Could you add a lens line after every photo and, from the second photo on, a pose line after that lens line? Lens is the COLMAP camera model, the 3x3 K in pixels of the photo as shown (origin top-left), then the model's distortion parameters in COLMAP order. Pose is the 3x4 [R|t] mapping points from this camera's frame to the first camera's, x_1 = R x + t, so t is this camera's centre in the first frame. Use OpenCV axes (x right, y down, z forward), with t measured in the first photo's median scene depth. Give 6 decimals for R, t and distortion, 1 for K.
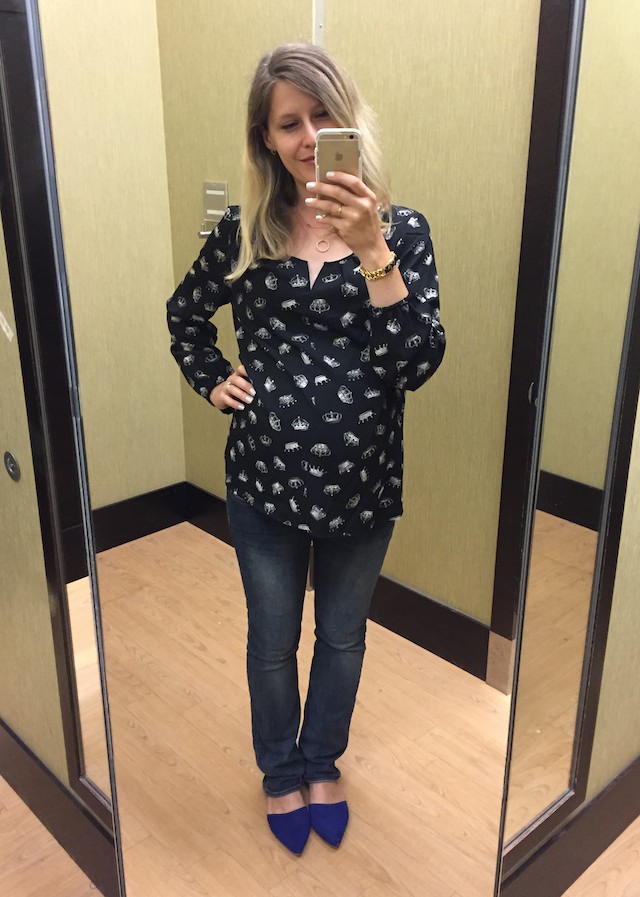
lens RADIAL K [[837.1, 0, 322.5], [0, 837.1, 446.6], [0, 0, 1]] dist [0.086146, -0.124350]
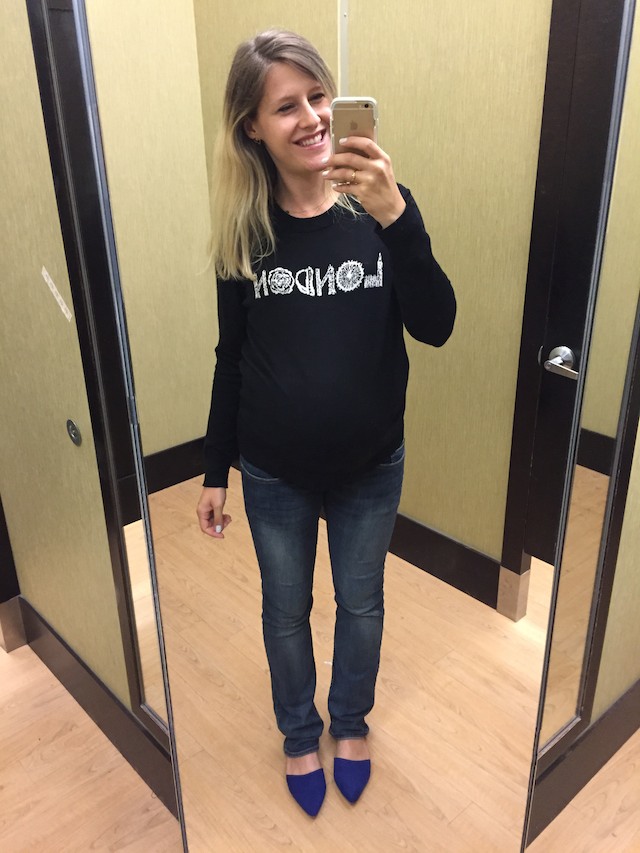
lens RADIAL K [[734.0, 0, 326.4], [0, 734.0, 422.8], [0, 0, 1]] dist [0.083981, -0.121898]
pose [[0.999708, -0.008181, -0.022741, -0.009821], [0.009335, 0.998650, 0.051103, -0.027739], [0.022292, -0.051301, 0.998434, 0.026980]]
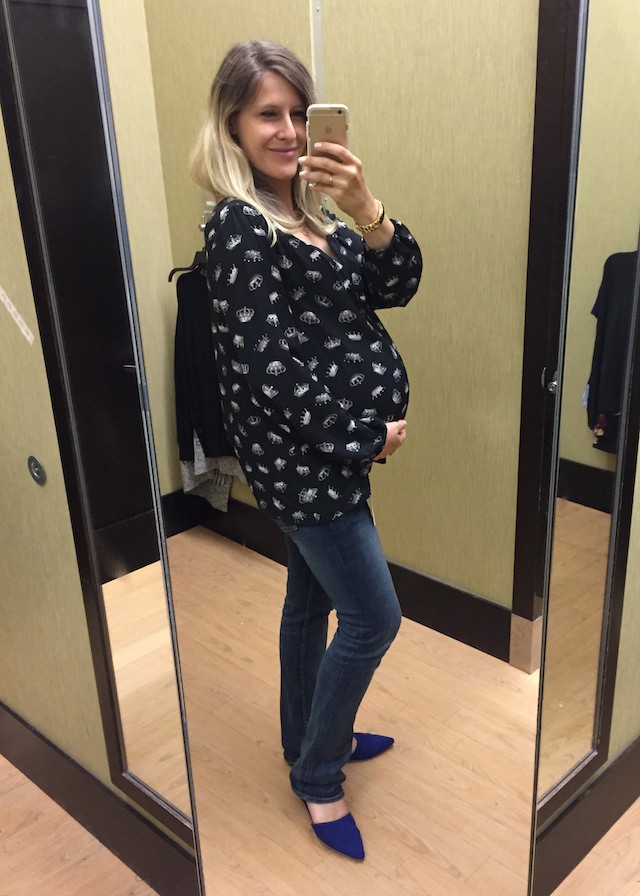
lens RADIAL K [[880.1, 0, 389.9], [0, 880.1, 485.0], [0, 0, 1]] dist [0.089977, -0.128025]
pose [[0.996361, -0.046881, 0.071179, -0.020650], [0.043632, 0.997963, 0.046538, 0.007347], [-0.073216, -0.043263, 0.996377, -0.061032]]
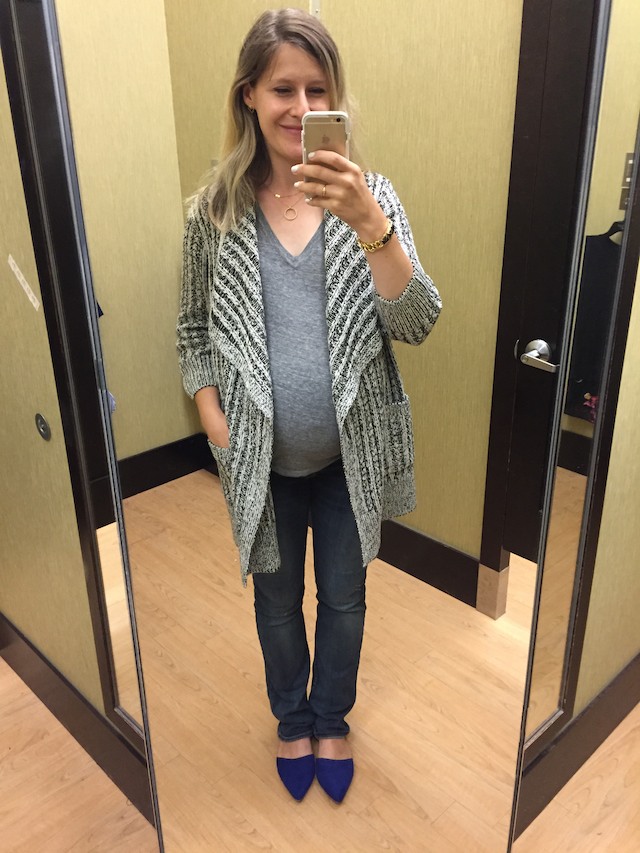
lens RADIAL K [[734.0, 0, 326.4], [0, 734.0, 422.8], [0, 0, 1]] dist [0.083981, -0.121898]
pose [[0.999769, -0.018990, 0.010052, -0.011262], [0.018615, 0.999171, 0.036213, -0.007384], [-0.010731, -0.036018, 0.999294, 0.038242]]
